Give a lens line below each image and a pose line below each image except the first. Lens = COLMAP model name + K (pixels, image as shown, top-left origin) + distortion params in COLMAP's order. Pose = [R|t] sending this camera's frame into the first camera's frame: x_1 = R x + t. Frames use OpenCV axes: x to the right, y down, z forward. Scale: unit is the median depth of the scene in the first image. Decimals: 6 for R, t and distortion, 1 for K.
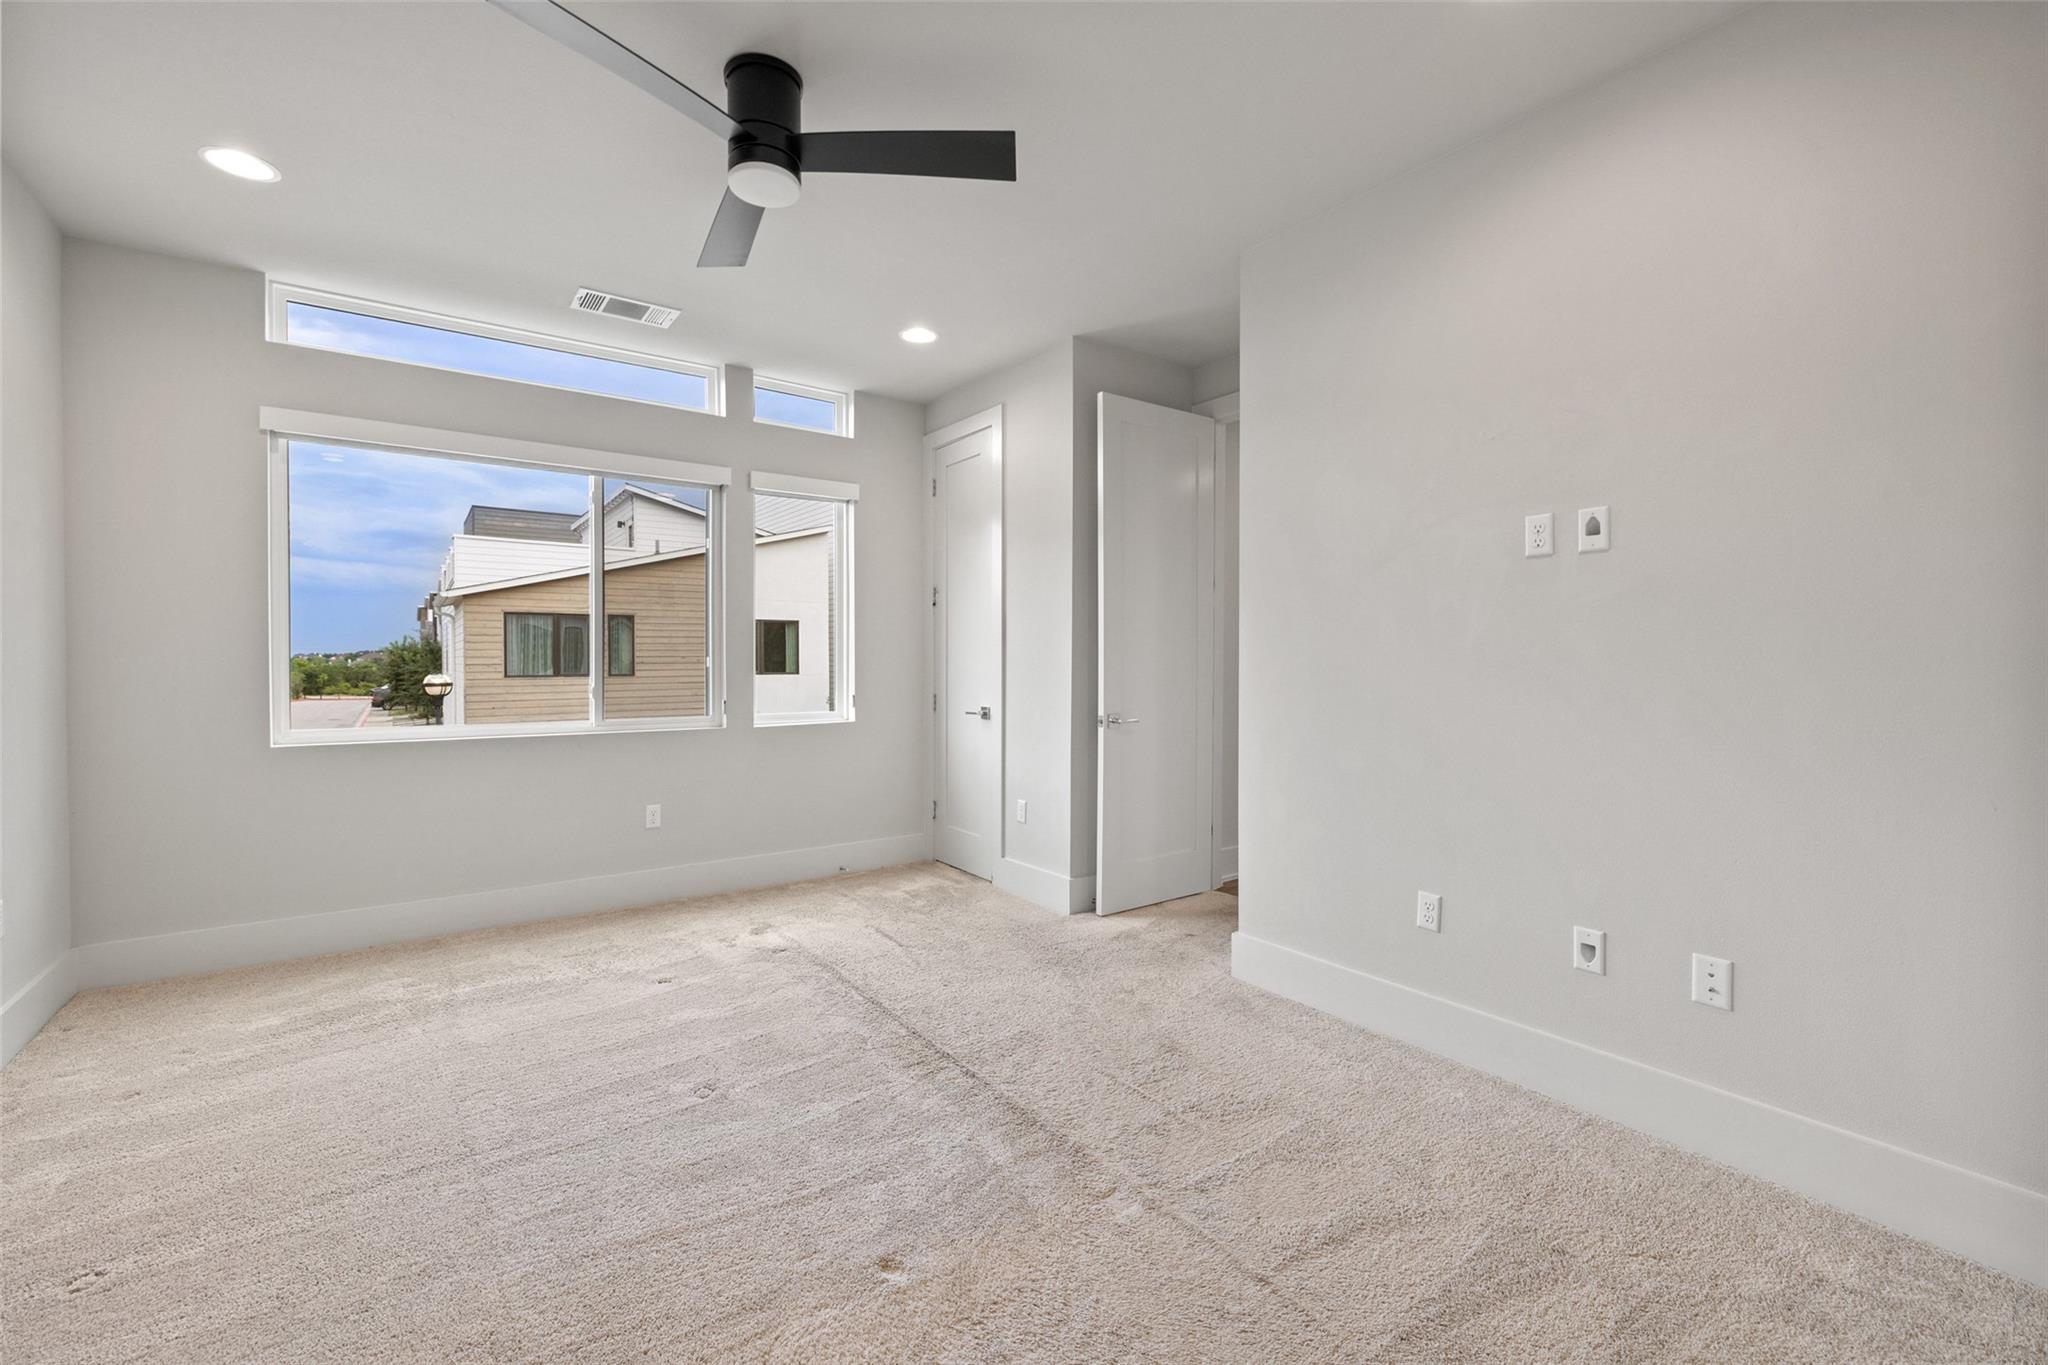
lens RADIAL K [[856.8, 0, 1007.1], [0, 856.8, 665.8], [0, 0, 1]] dist [-0.001301, 0.000315]
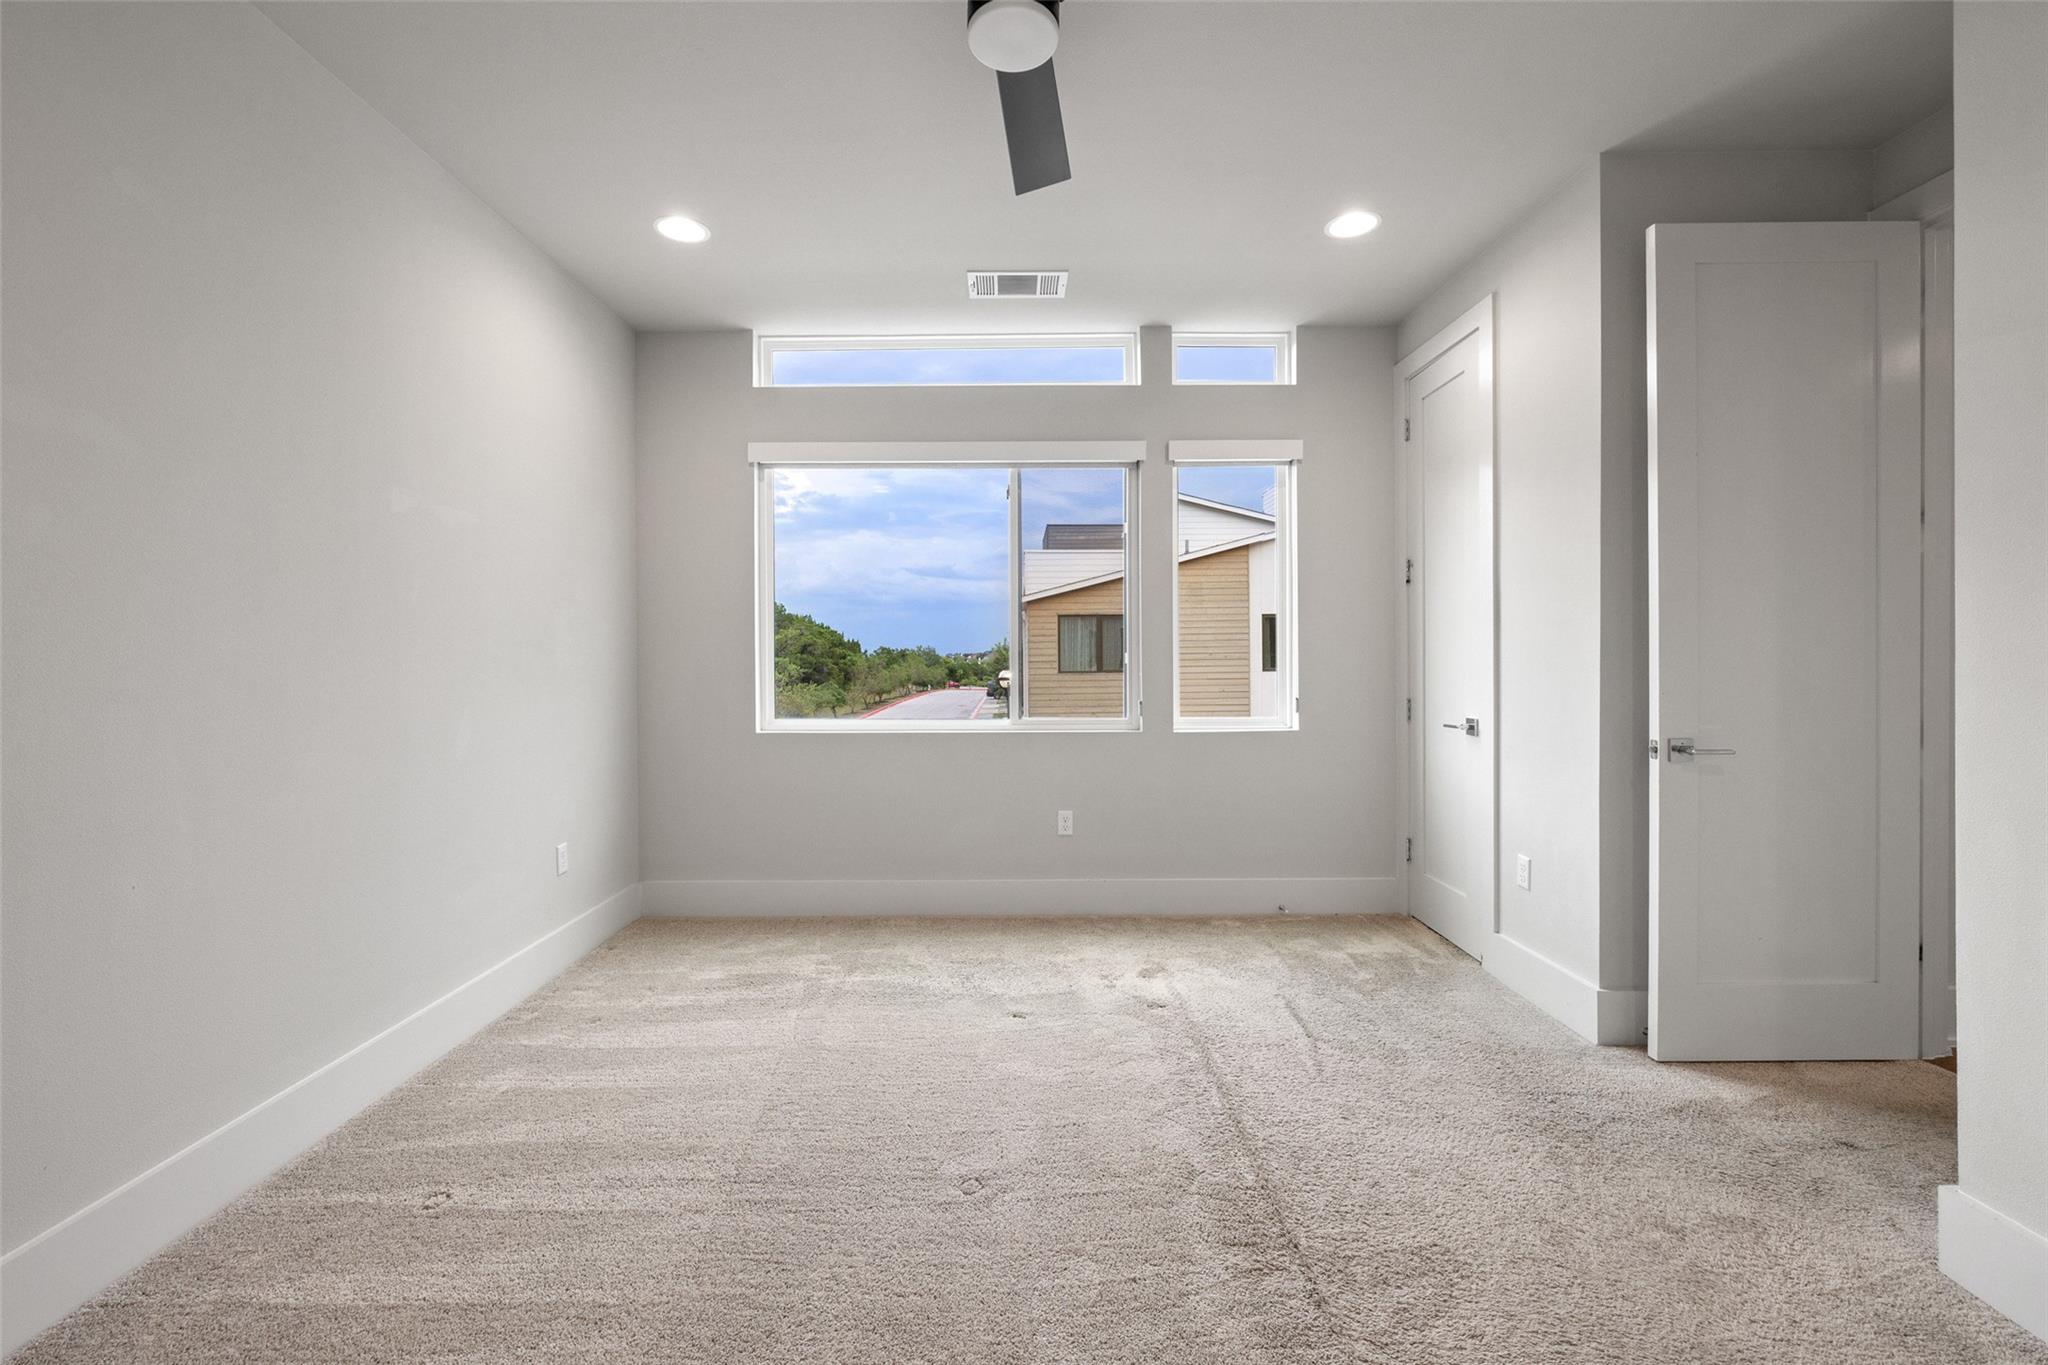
lens RADIAL K [[851.2, 0, 1020.5], [0, 851.2, 657.7], [0, 0, 1]] dist [0.000483, 0.000700]
pose [[0.812672, -0.005298, -0.582698, 0.098966], [0.002193, 0.999979, -0.006033, 0.000372], [0.582717, 0.003626, 0.812667, 0.229766]]
